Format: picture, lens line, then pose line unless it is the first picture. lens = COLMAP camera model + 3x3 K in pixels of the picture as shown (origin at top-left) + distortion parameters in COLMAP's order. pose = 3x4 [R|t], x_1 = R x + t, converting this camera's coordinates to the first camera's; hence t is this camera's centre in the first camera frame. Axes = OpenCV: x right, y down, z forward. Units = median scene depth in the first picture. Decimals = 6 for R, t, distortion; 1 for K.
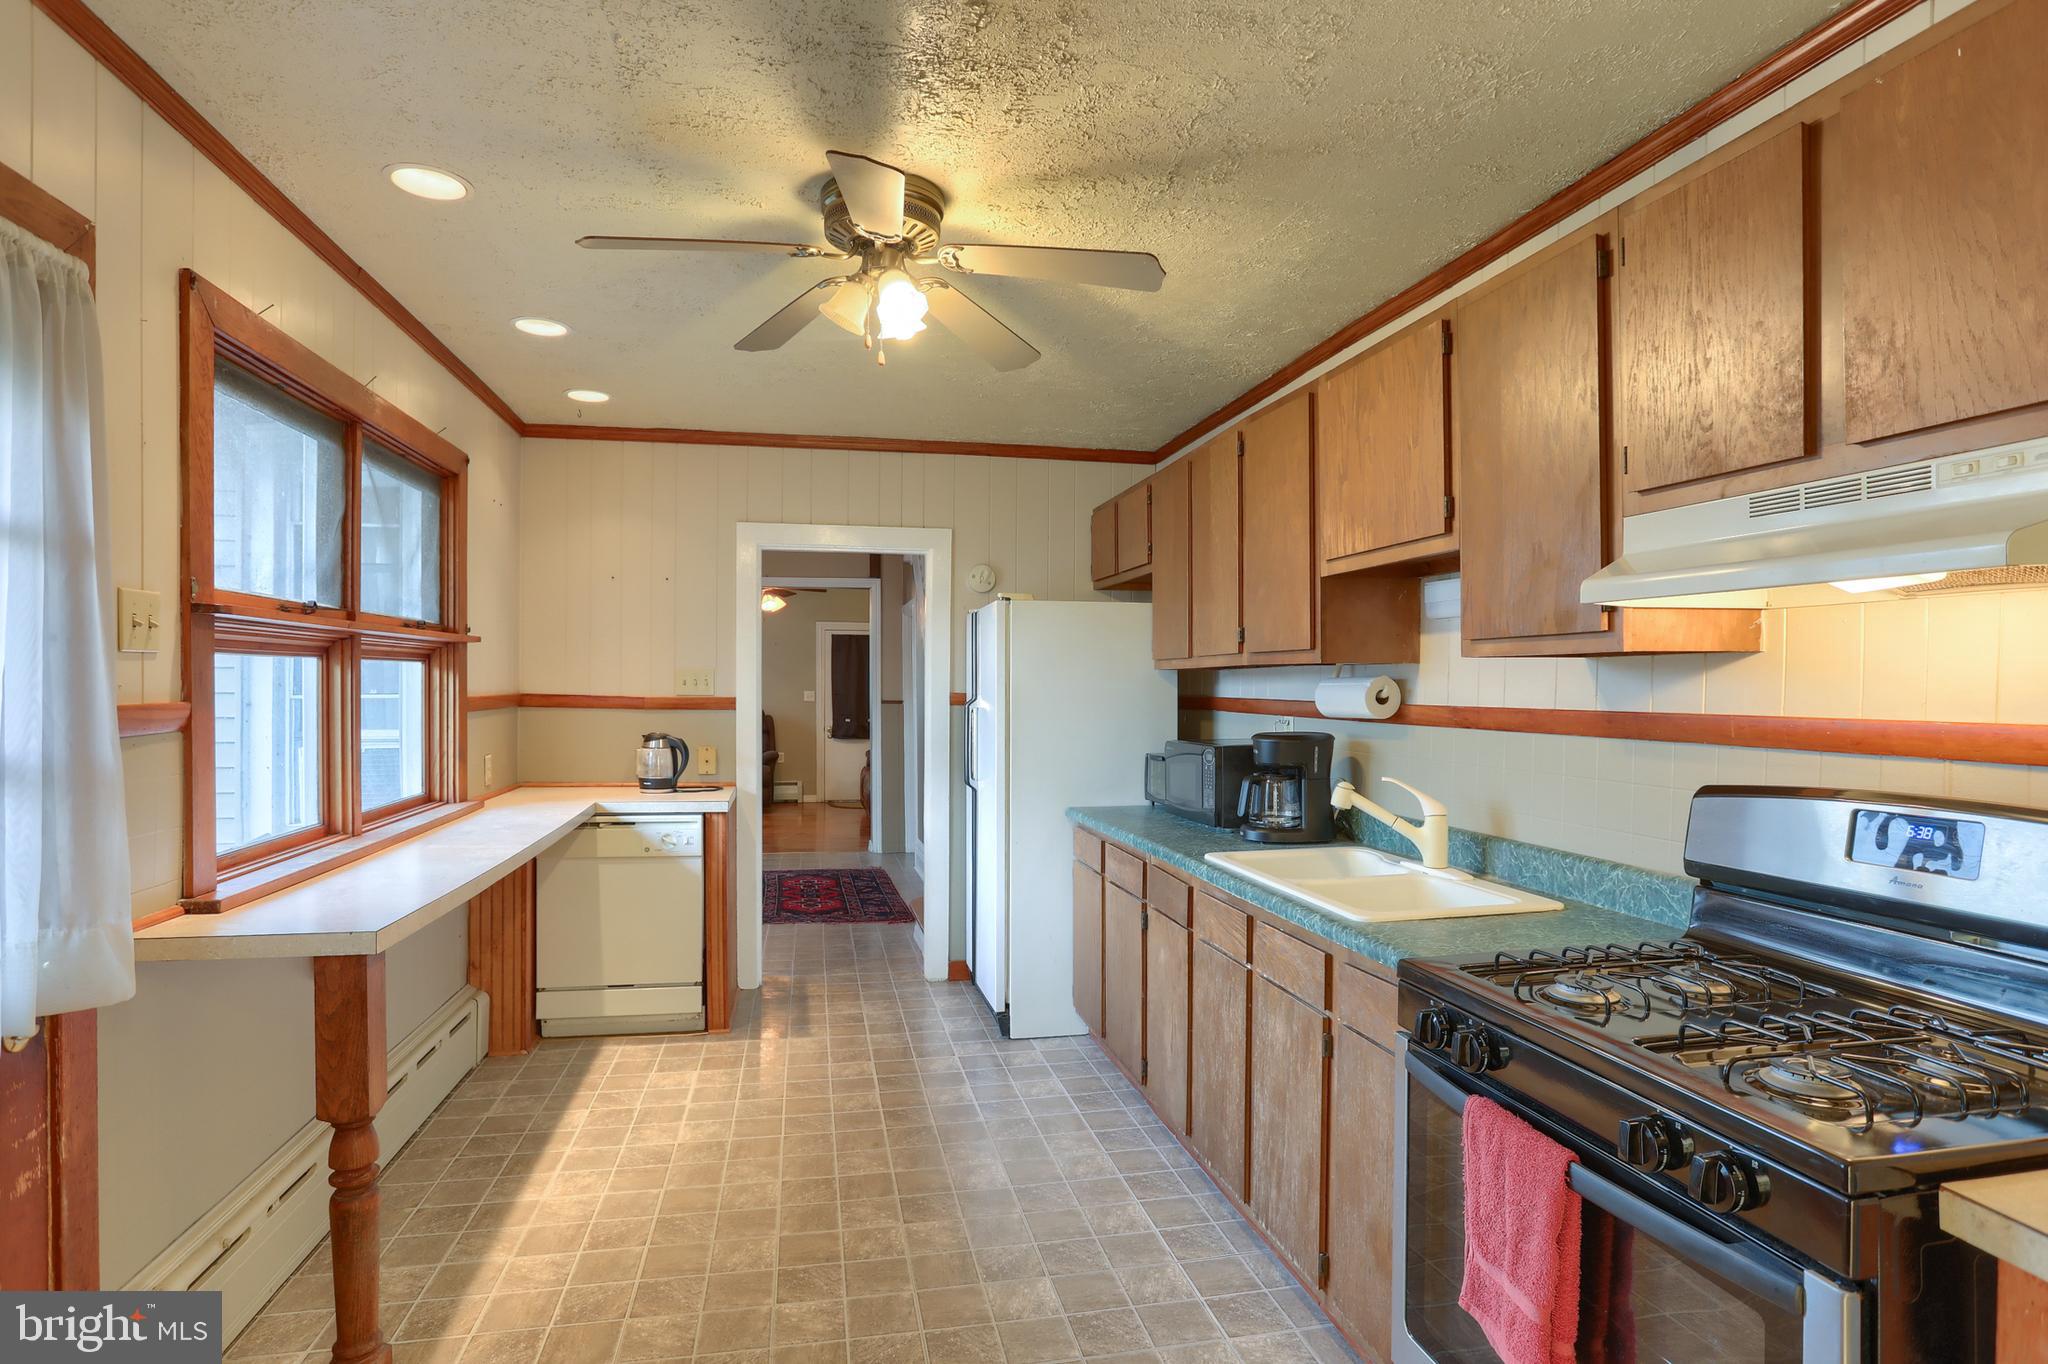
lens RADIAL K [[1077.1, 0, 1032.7], [0, 1077.1, 688.6], [0, 0, 1]] dist [-0.066215, 0.036147]
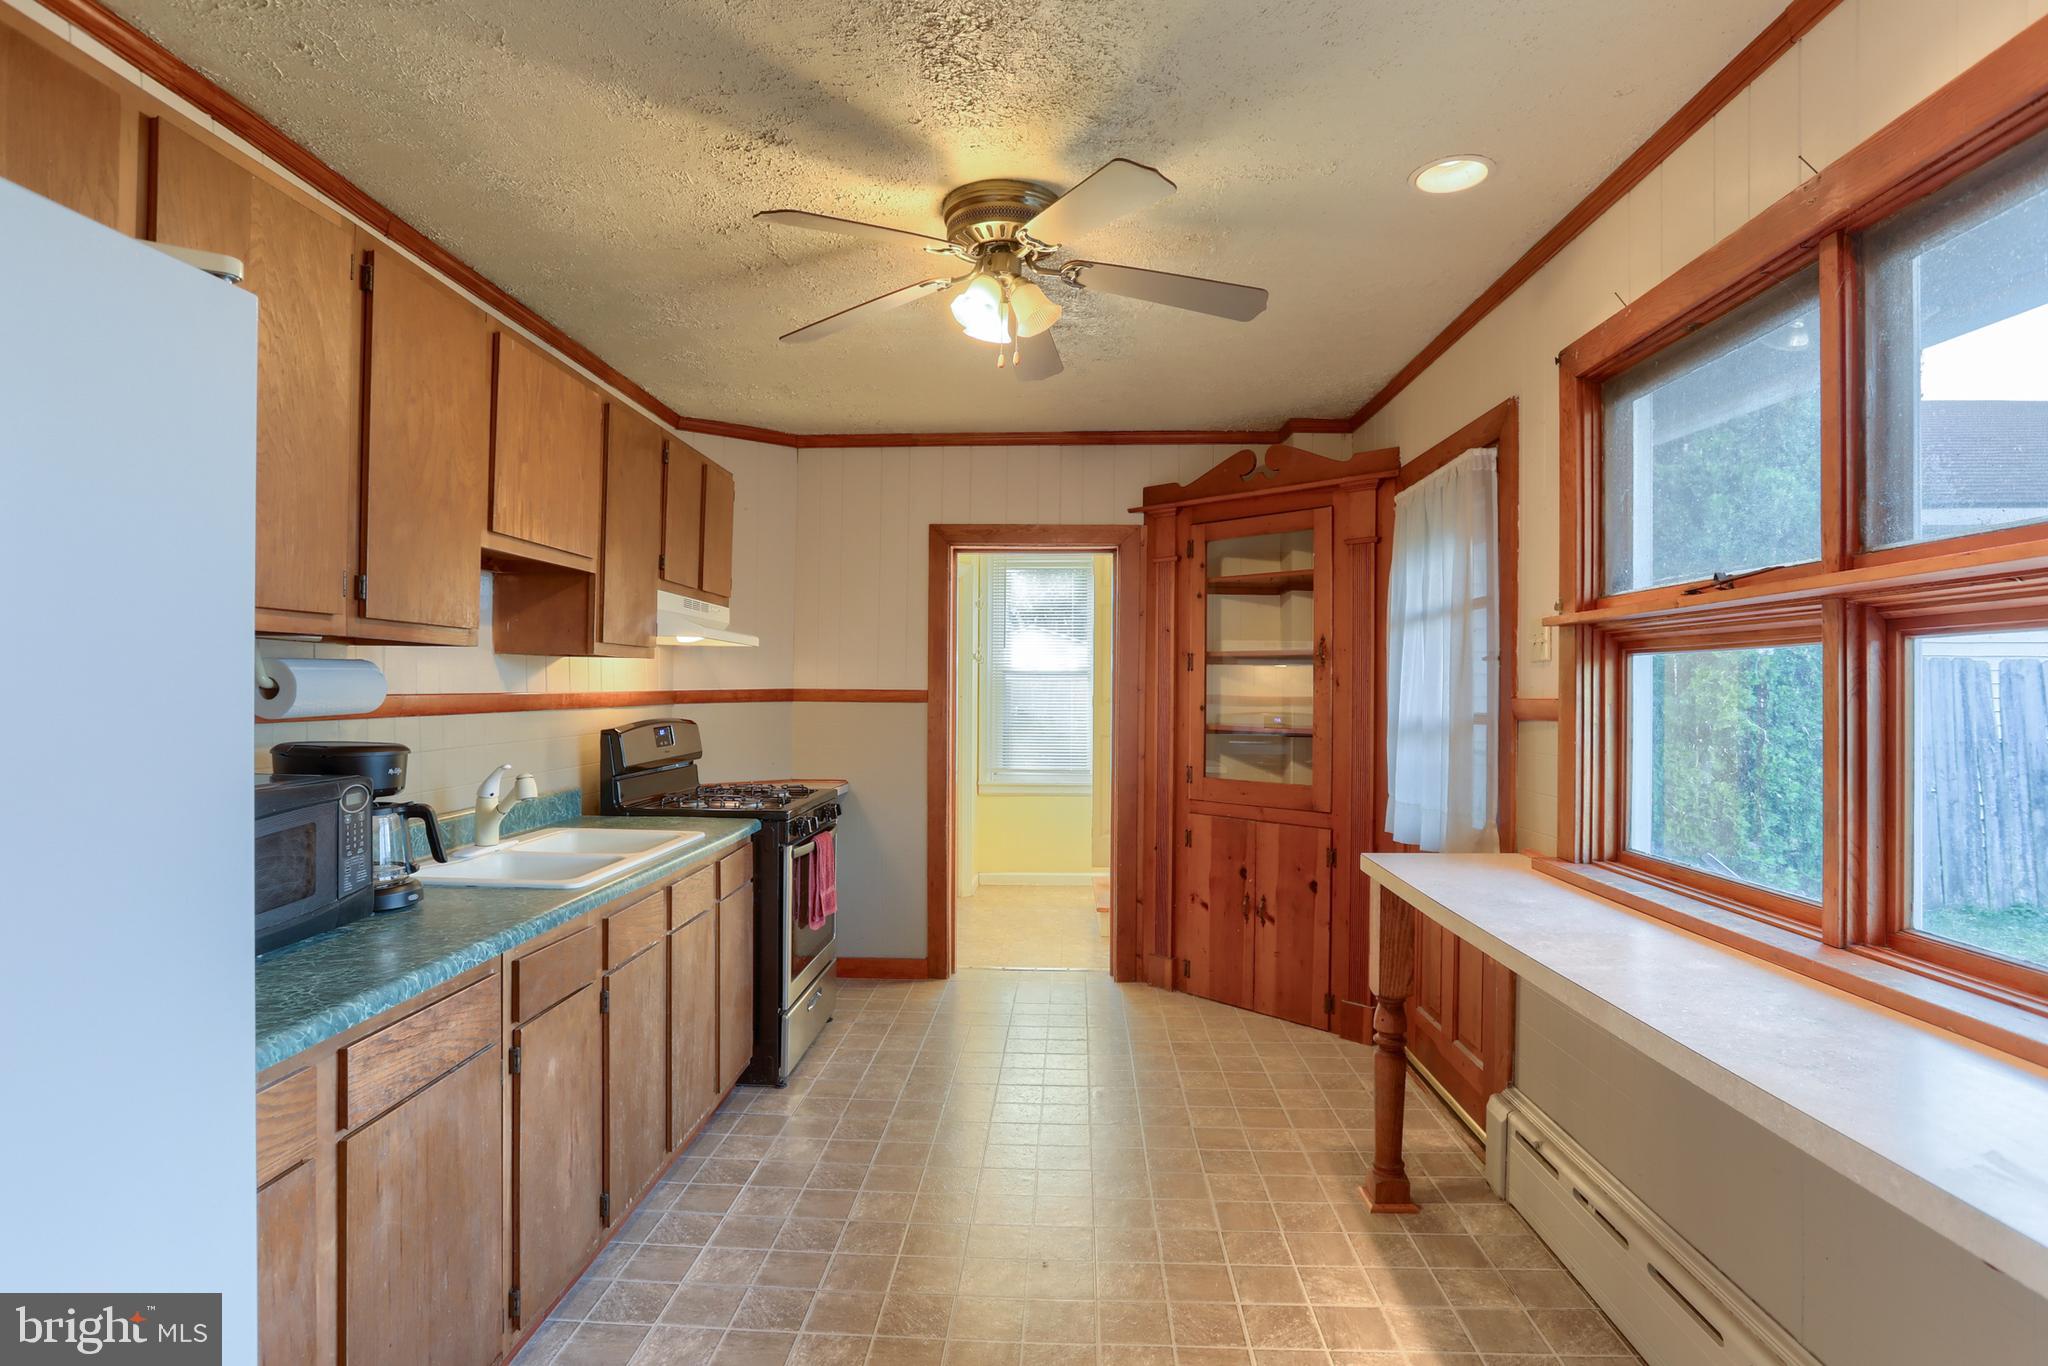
lens RADIAL K [[1060.1, 0, 1032.8], [0, 1060.1, 685.2], [0, 0, 1]] dist [-0.058839, 0.030107]
pose [[-0.969543, -0.010628, 0.244691, -0.359554], [-0.010341, 0.999944, 0.002459, 0.000295], [-0.244704, -0.000147, -0.969598, 1.682665]]
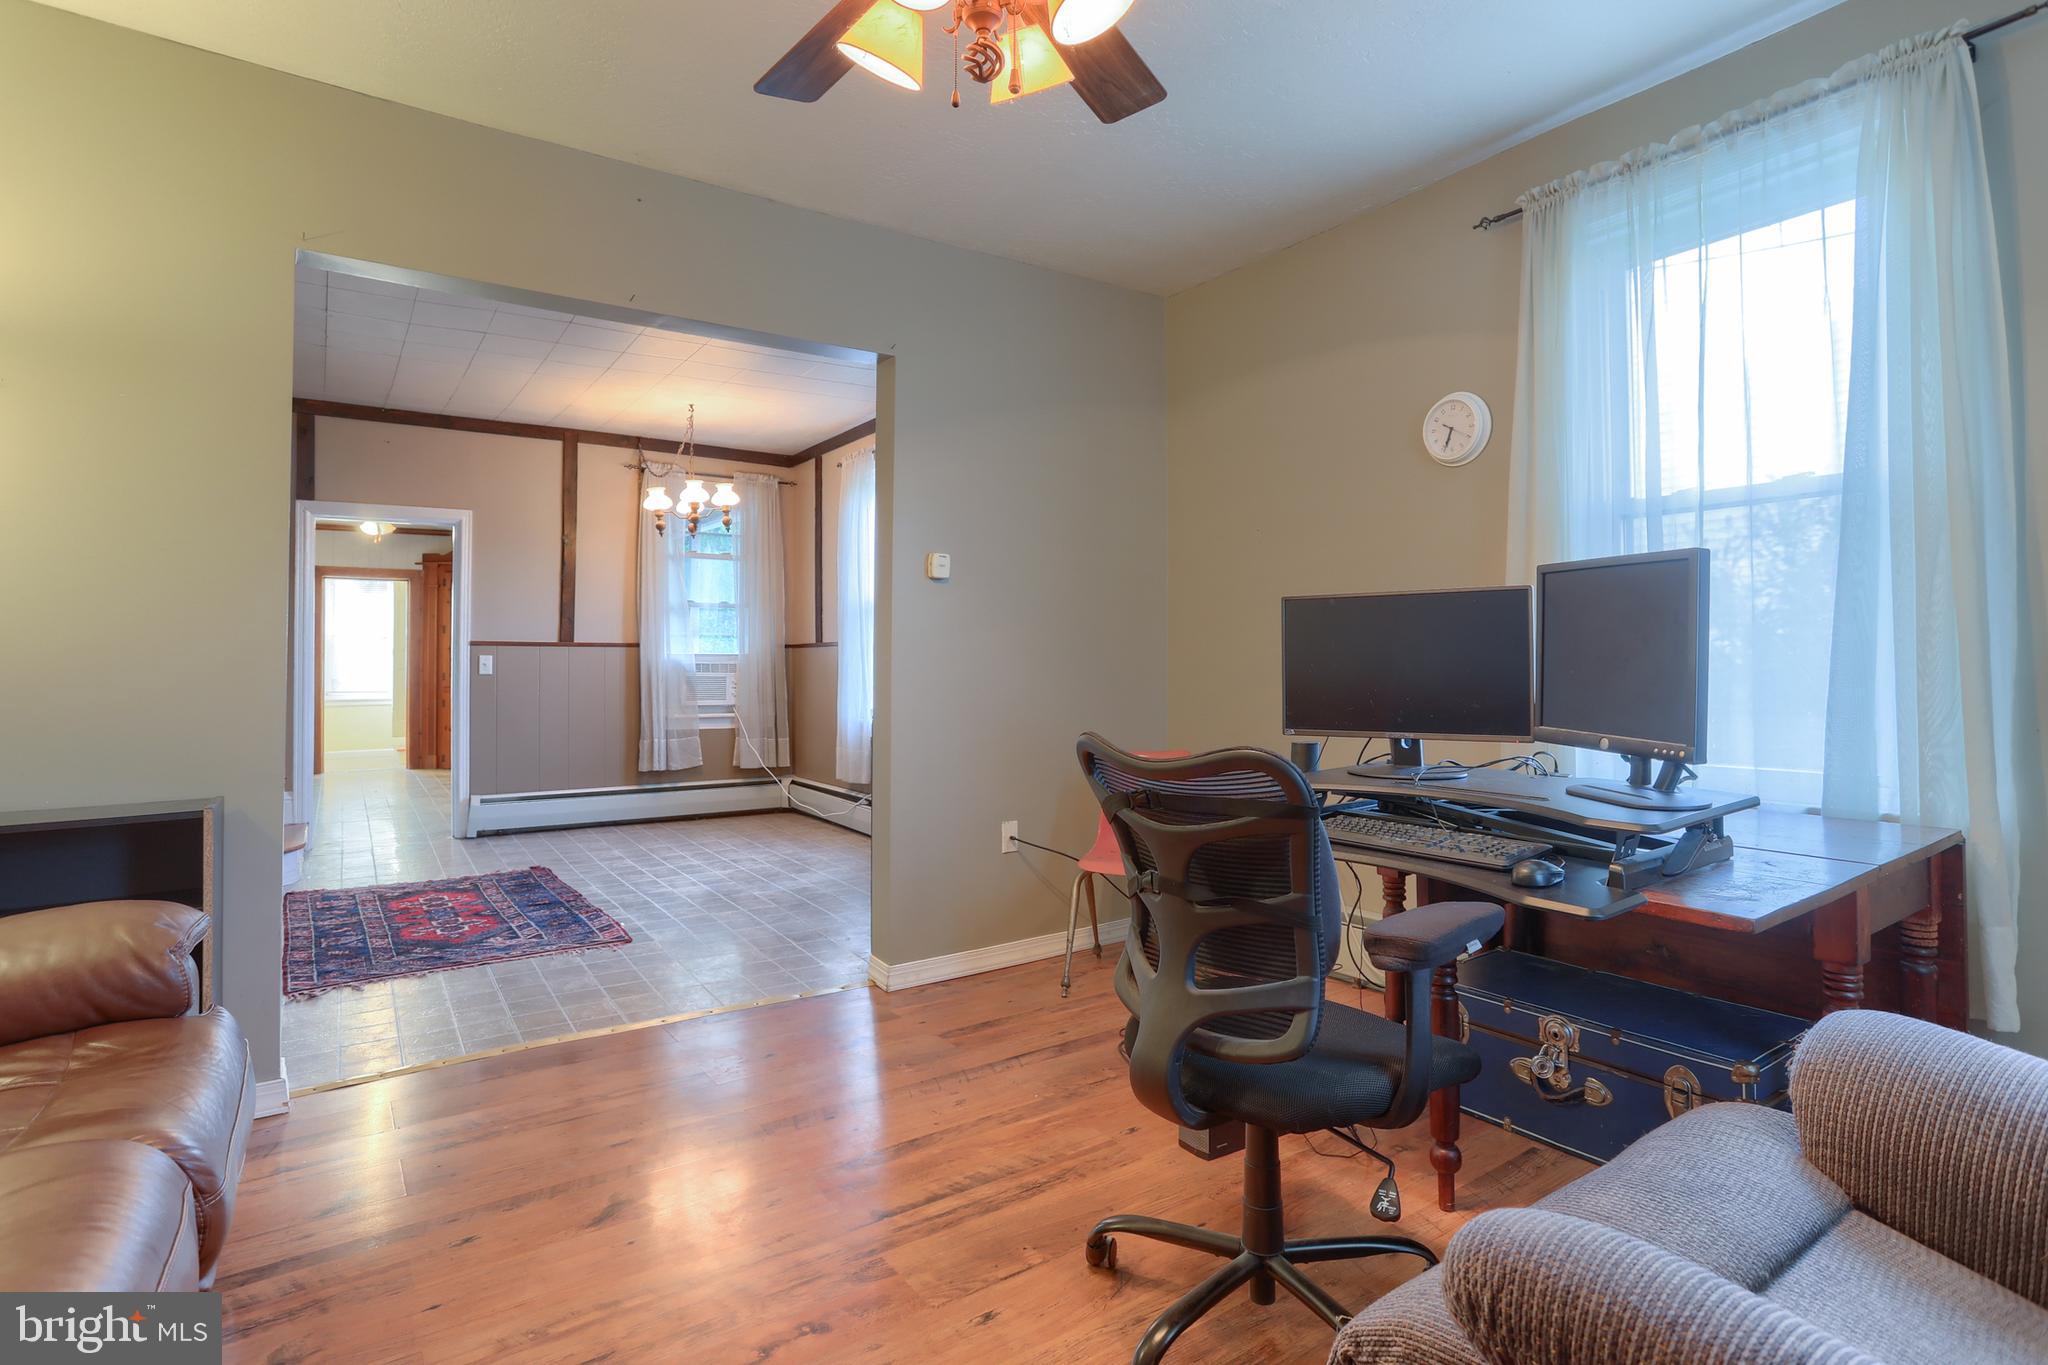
lens RADIAL K [[1044.3, 0, 1027.5], [0, 1044.3, 643.7], [0, 0, 1]] dist [-0.063653, 0.038378]
pose [[-0.926521, -0.008170, -0.376154, -0.756738], [-0.001645, 0.999843, -0.017666, 0.080463], [0.376239, -0.015749, -0.926389, 4.311705]]
